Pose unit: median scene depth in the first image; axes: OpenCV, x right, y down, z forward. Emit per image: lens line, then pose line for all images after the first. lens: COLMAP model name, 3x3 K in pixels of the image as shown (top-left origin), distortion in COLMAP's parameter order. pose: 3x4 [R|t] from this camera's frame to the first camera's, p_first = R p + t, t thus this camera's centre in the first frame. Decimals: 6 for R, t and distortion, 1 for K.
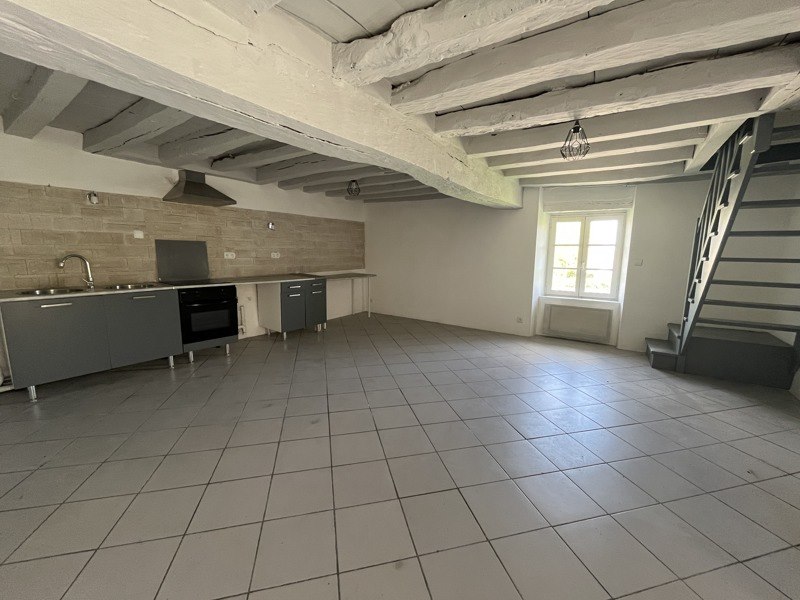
lens RADIAL K [[319.5, 0, 400.1], [0, 319.5, 298.1], [0, 0, 1]] dist [-0.006914, 0.000859]
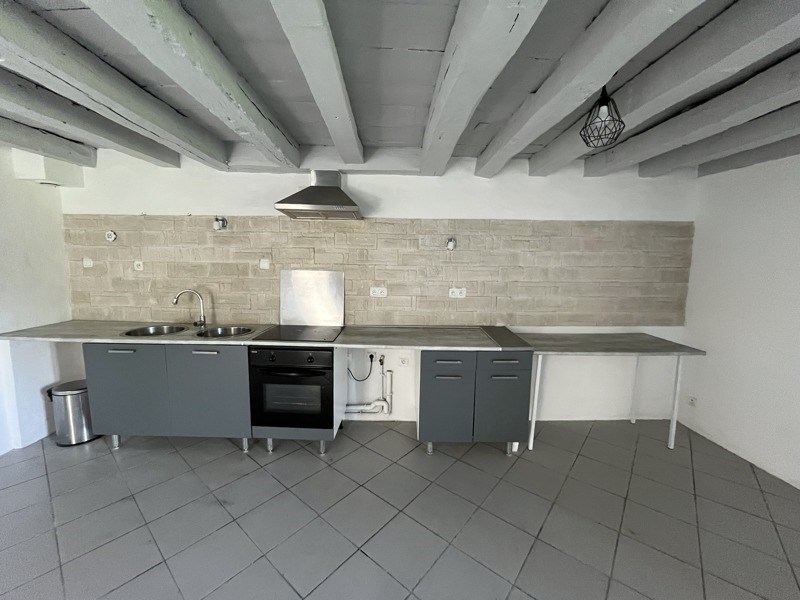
lens RADIAL K [[319.5, 0, 398.0], [0, 319.5, 296.9], [0, 0, 1]] dist [-0.006914, 0.000859]
pose [[0.586228, 0.077355, -0.806444, 0.017192], [-0.124414, 0.992219, 0.004735, -0.134687], [0.800536, 0.097557, 0.591291, 0.659387]]
